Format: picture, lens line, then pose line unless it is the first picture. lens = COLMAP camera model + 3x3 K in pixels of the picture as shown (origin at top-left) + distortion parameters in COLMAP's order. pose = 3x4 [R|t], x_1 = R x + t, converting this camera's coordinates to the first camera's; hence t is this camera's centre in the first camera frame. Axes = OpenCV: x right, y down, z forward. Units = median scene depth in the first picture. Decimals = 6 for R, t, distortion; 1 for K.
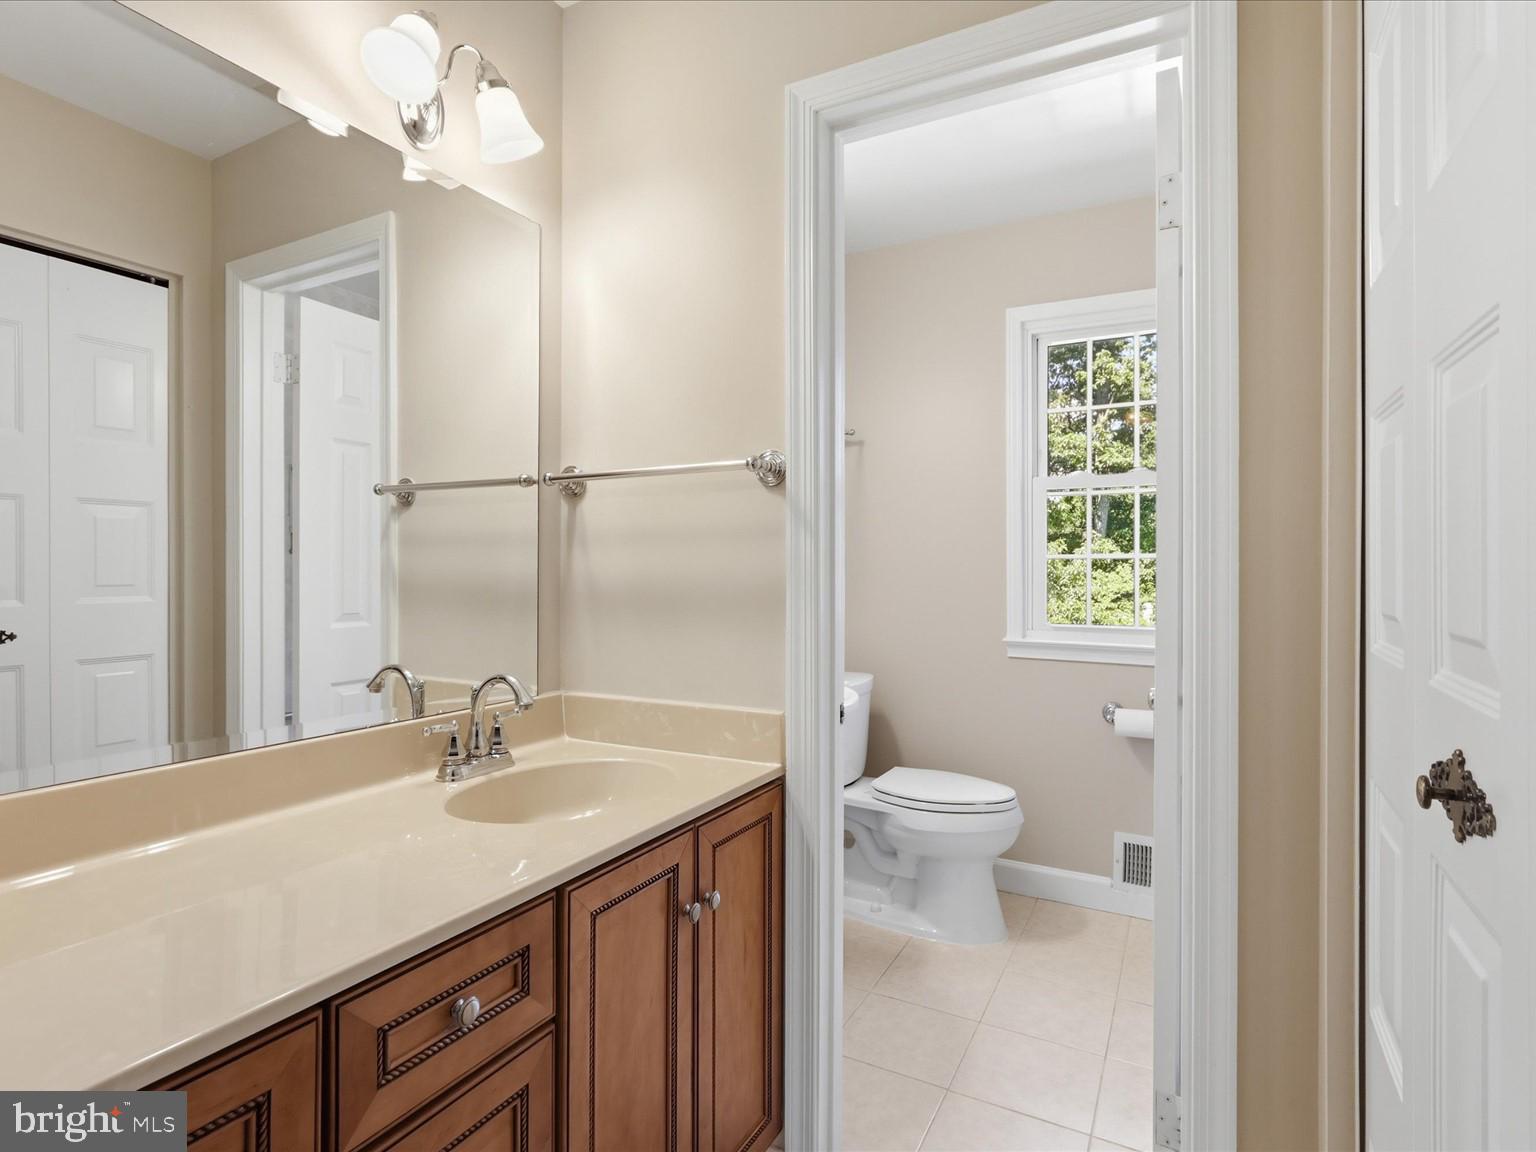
lens RADIAL K [[810.7, 0, 769.3], [0, 810.7, 571.6], [0, 0, 1]] dist [-0.001290, 0.000233]
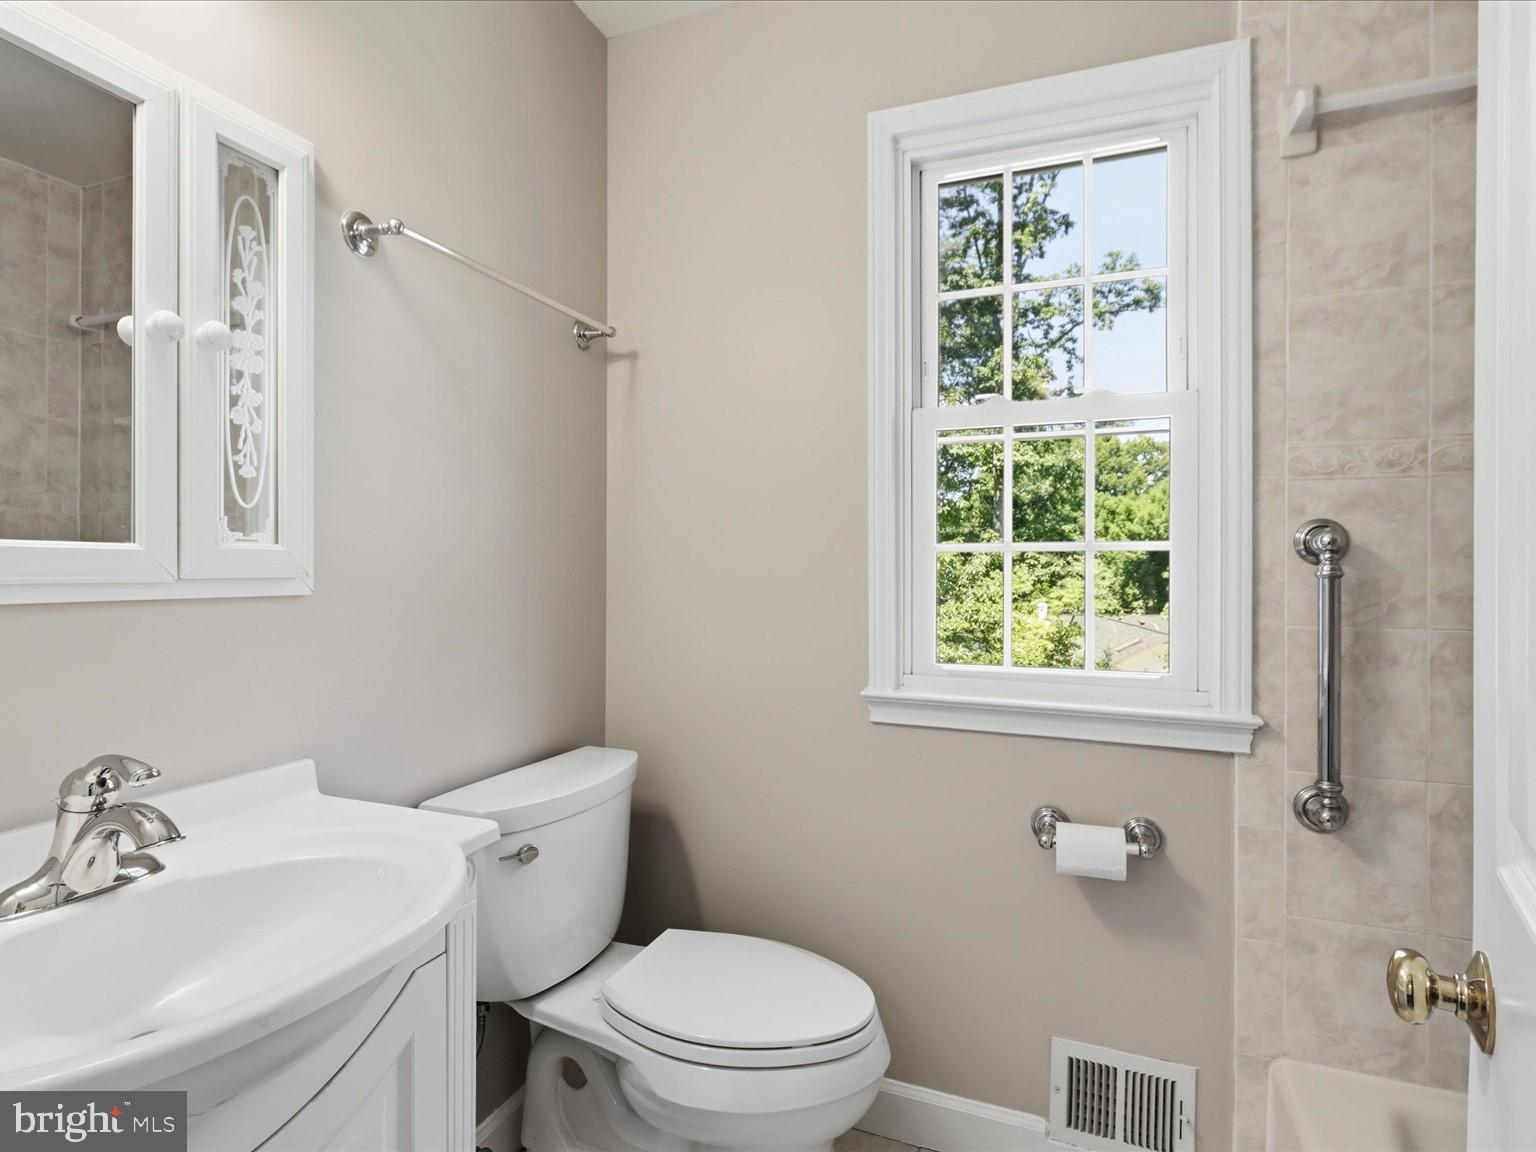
lens RADIAL K [[810.7, 0, 769.3], [0, 810.7, 571.6], [0, 0, 1]] dist [-0.001290, 0.000233]
pose [[0.993407, -0.000137, 0.114644, 0.141999], [0.000100, 1.000000, 0.000328, -0.001545], [-0.114644, -0.000314, 0.993407, 0.396106]]
